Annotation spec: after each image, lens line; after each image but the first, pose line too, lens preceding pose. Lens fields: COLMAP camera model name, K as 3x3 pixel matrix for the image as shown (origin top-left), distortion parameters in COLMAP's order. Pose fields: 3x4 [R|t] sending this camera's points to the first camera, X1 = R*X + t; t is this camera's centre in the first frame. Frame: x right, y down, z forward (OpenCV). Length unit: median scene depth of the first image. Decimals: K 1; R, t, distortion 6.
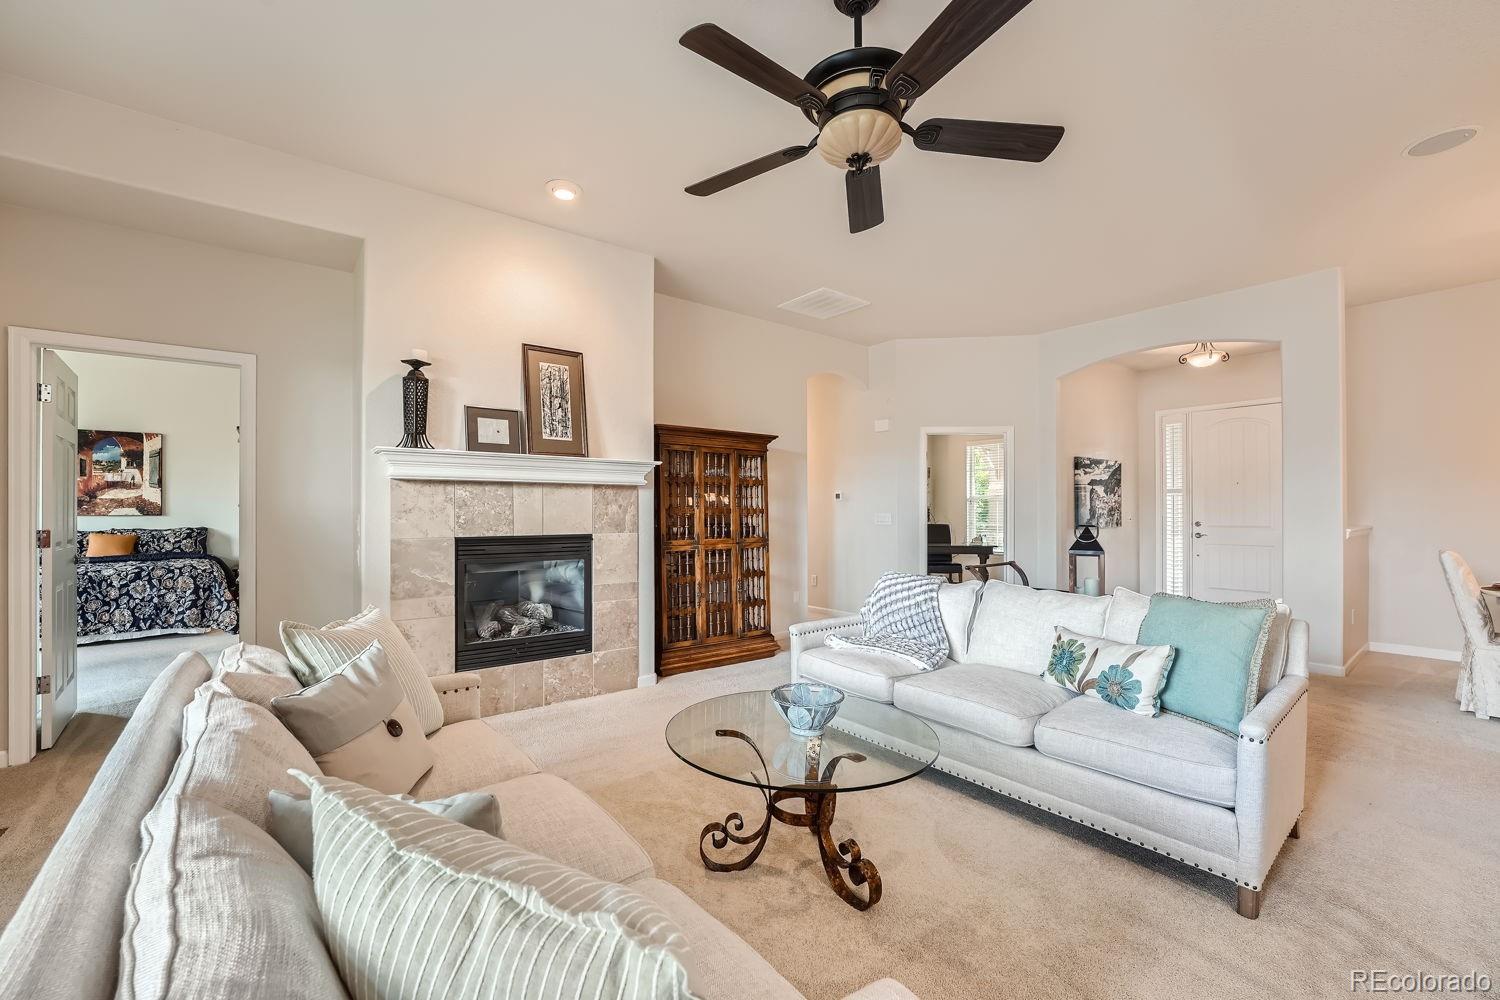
lens RADIAL K [[607.4, 0, 741.6], [0, 607.4, 507.8], [0, 0, 1]] dist [-0.016086, 0.000740]
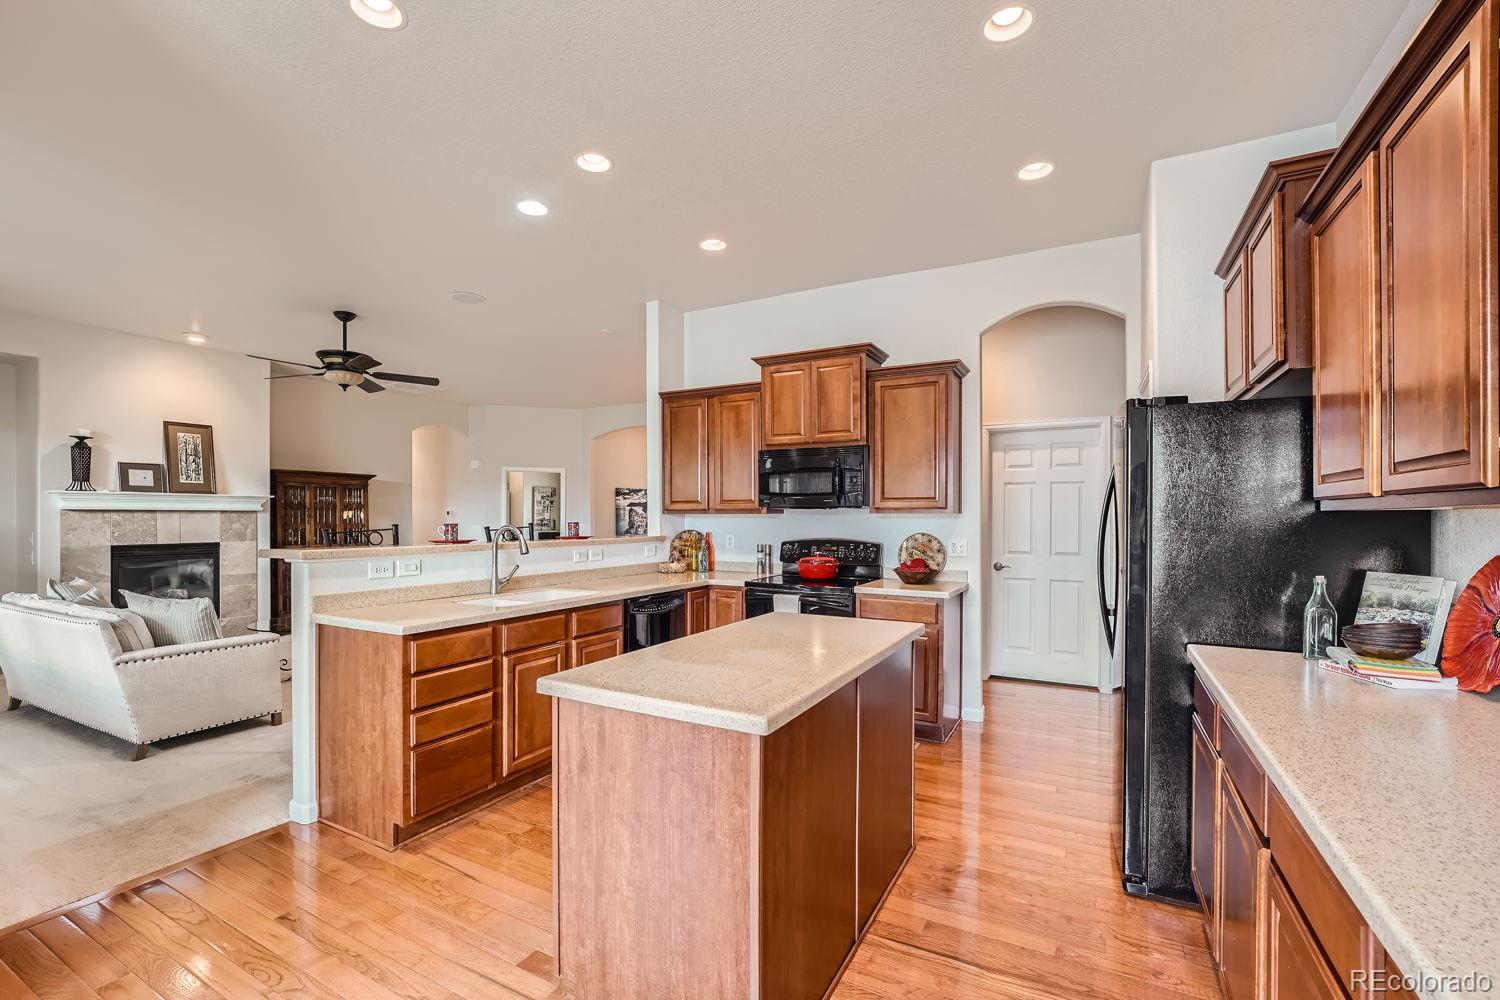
lens RADIAL K [[655.1, 0, 755.3], [0, 655.1, 517.8], [0, 0, 1]] dist [-0.011756, 0.000347]
pose [[0.911644, 0.000074, 0.410980, 0.334862], [-0.002934, 0.999976, 0.006328, -0.035820], [-0.410970, -0.006974, 0.911622, -1.130799]]
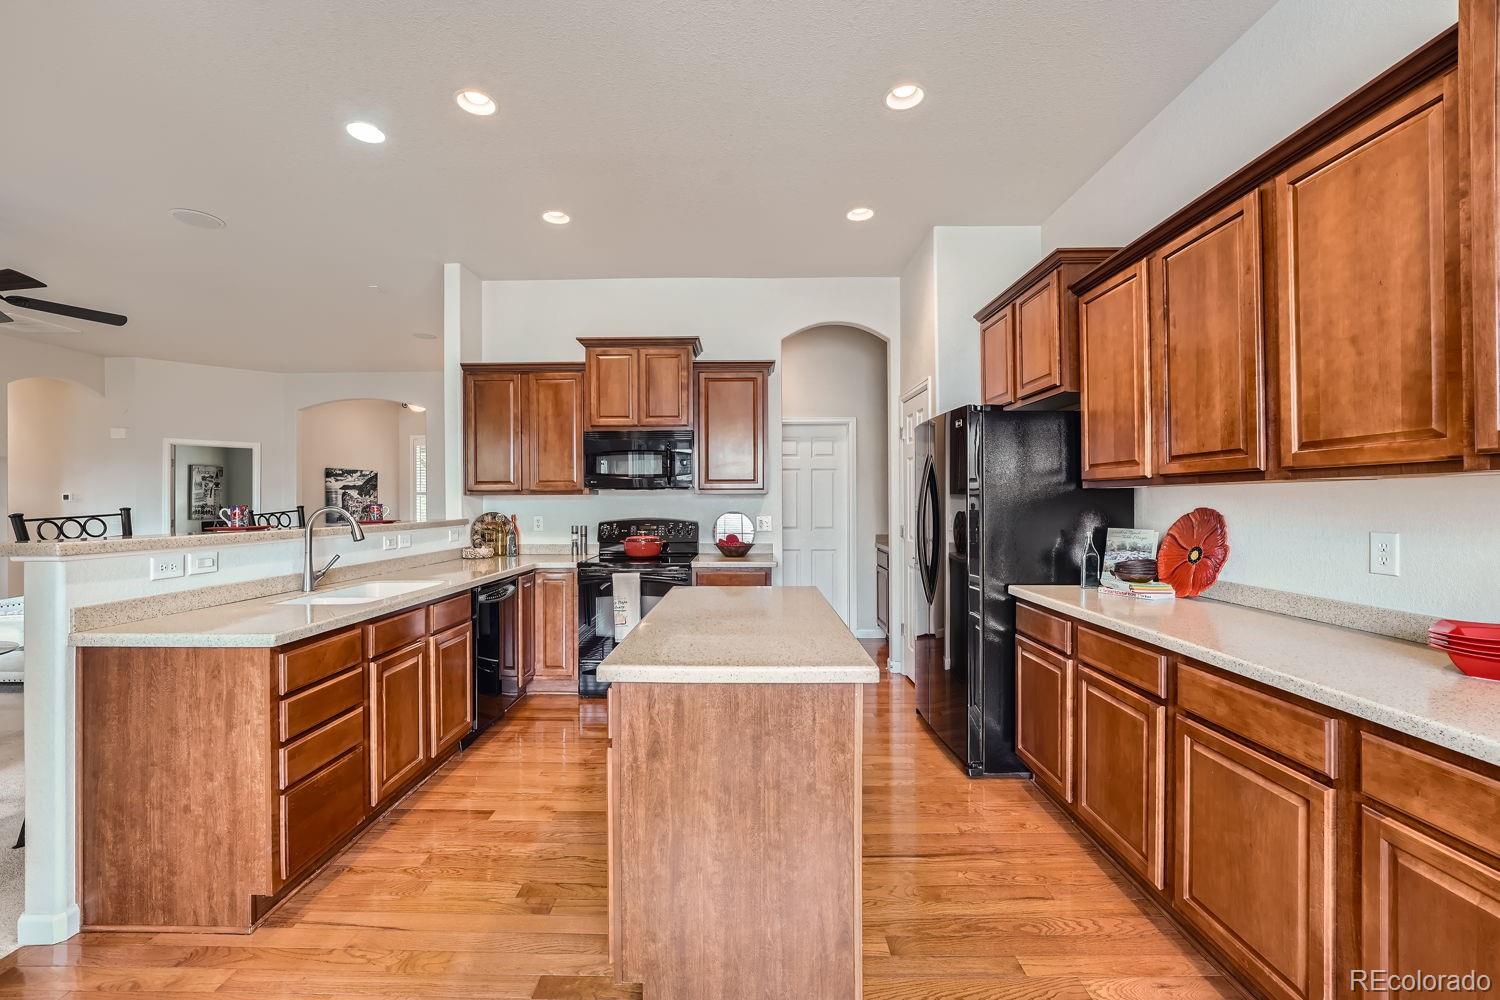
lens RADIAL K [[615.0, 0, 750.0], [0, 615.0, 500.0], [0, 0, 1]] dist [-0.014230, 0.000608]
pose [[0.611772, -0.001396, 0.791033, 0.109506], [0.001299, 0.999999, 0.000760, -0.025043], [-0.791033, 0.000562, 0.611773, -0.949137]]
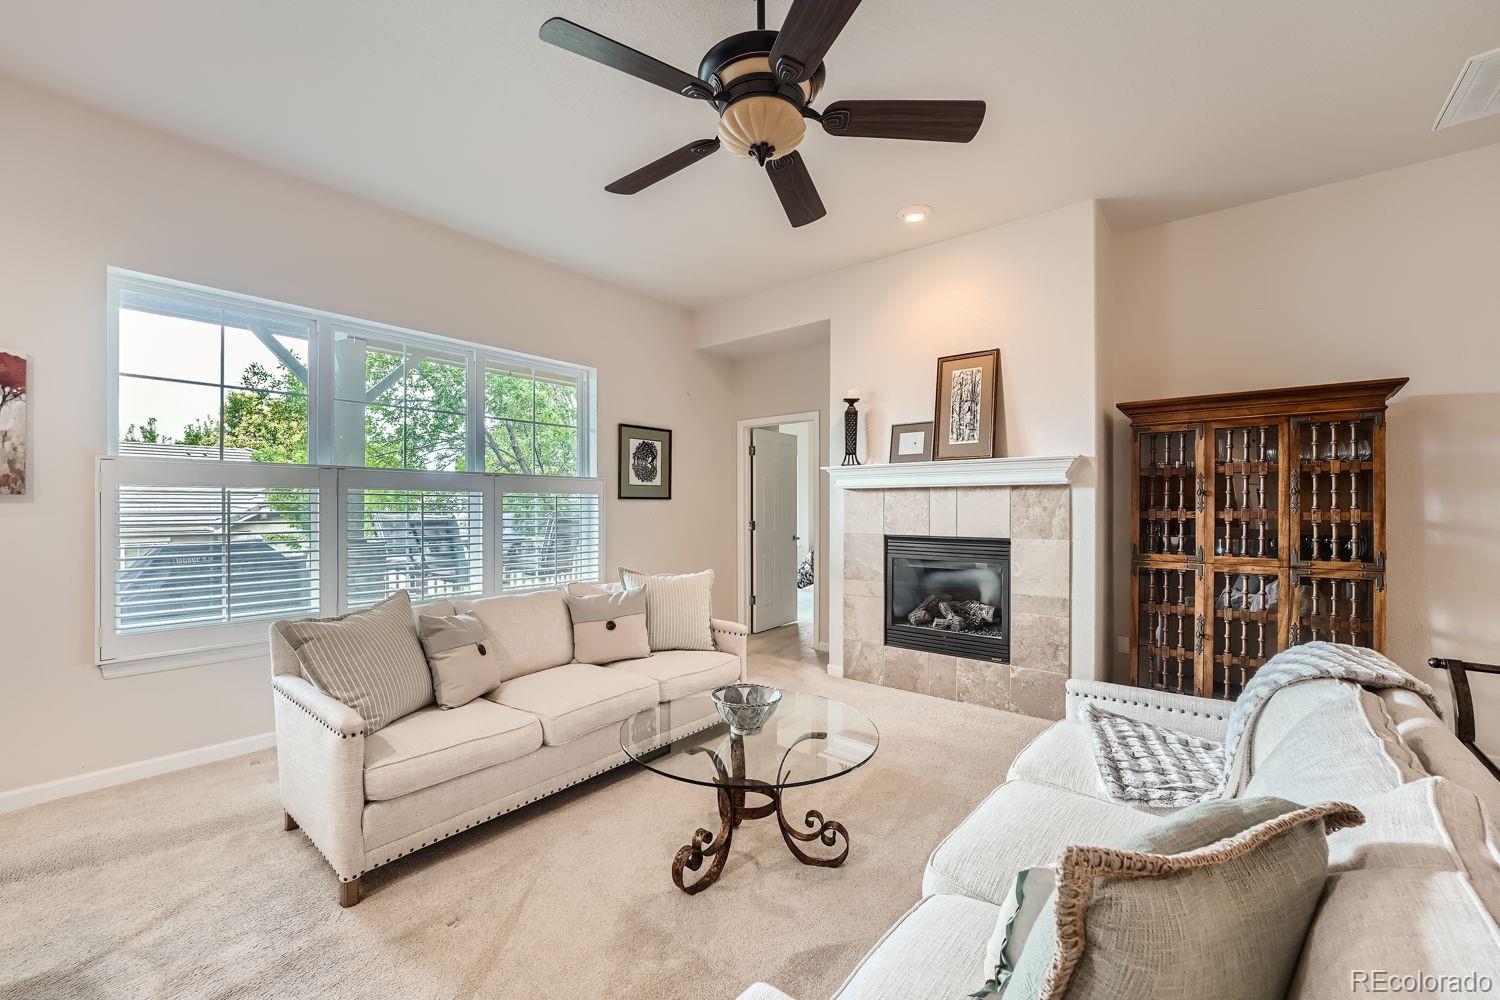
lens RADIAL K [[607.4, 0, 741.6], [0, 607.4, 507.8], [0, 0, 1]] dist [-0.016086, 0.000740]
pose [[0.223162, 0.000595, -0.974781, 0.598479], [0.003455, 0.999993, 0.001402, -0.007173], [0.974775, -0.003681, 0.223158, 0.407318]]
